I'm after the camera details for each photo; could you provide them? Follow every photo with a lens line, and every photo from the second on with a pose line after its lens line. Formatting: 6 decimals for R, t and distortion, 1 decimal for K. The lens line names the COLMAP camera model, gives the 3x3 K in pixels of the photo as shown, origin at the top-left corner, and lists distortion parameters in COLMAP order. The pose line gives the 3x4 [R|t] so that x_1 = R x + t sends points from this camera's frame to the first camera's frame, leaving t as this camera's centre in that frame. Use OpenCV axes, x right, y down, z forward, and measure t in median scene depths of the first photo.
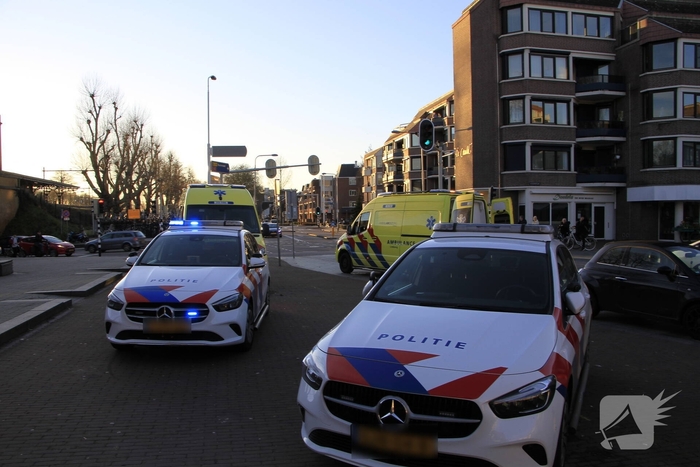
lens RADIAL K [[580.5, 0, 350.0], [0, 580.5, 233.5], [0, 0, 1]] dist [-0.178855, 0.169403]
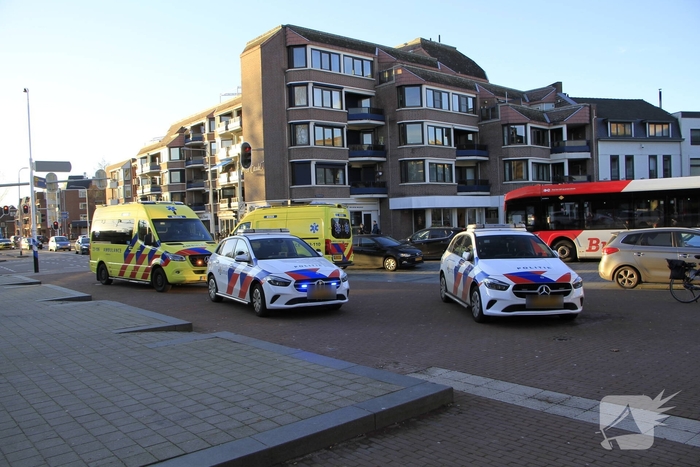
lens RADIAL K [[580.5, 0, 350.0], [0, 580.5, 233.5], [0, 0, 1]] dist [-0.178855, 0.169403]
pose [[0.877881, -0.033676, 0.477694, -0.198735], [0.042003, 0.999095, -0.006758, 0.002108], [-0.477034, 0.025997, 0.878500, -0.092401]]
